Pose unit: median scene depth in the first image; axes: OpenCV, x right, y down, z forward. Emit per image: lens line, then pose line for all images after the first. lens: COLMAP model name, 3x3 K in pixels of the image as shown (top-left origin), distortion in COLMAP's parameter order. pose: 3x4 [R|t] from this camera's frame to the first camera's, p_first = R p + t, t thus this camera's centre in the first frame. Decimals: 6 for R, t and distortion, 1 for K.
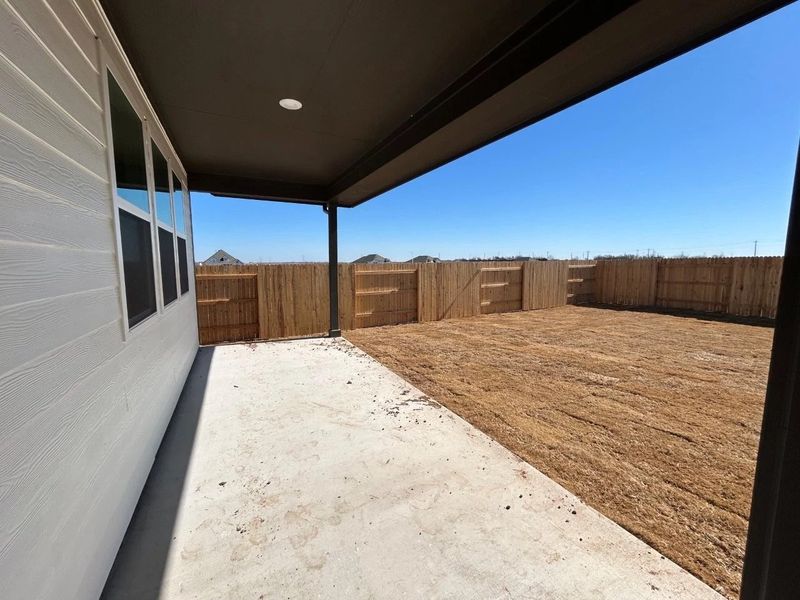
lens RADIAL K [[326.8, 0, 400.0], [0, 326.8, 300.0], [0, 0, 1]] dist [-0.000624, 0.000082]
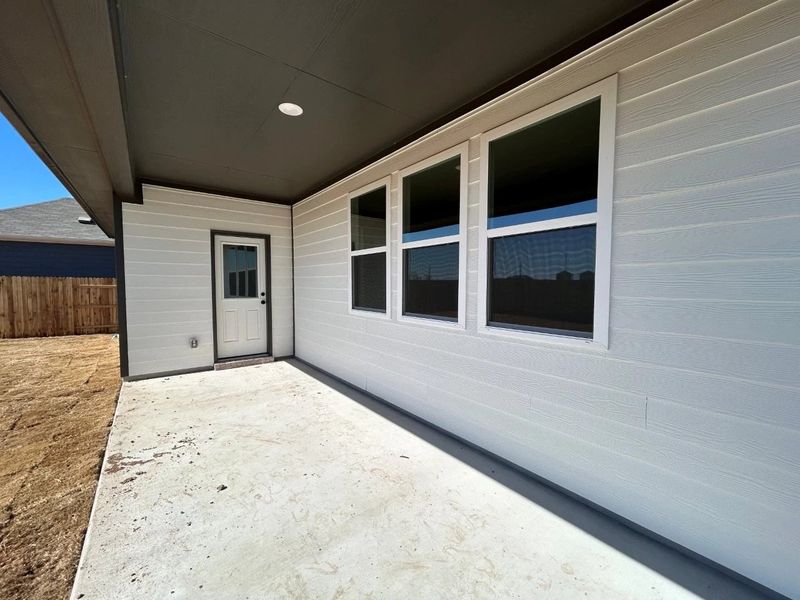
lens RADIAL K [[326.8, 0, 400.0], [0, 326.8, 300.0], [0, 0, 1]] dist [-0.000624, 0.000082]
pose [[-0.982556, 0.000062, -0.185969, -0.418688], [-0.029433, 0.987344, 0.155838, -0.191931], [0.183625, 0.158593, -0.970119, 1.845647]]
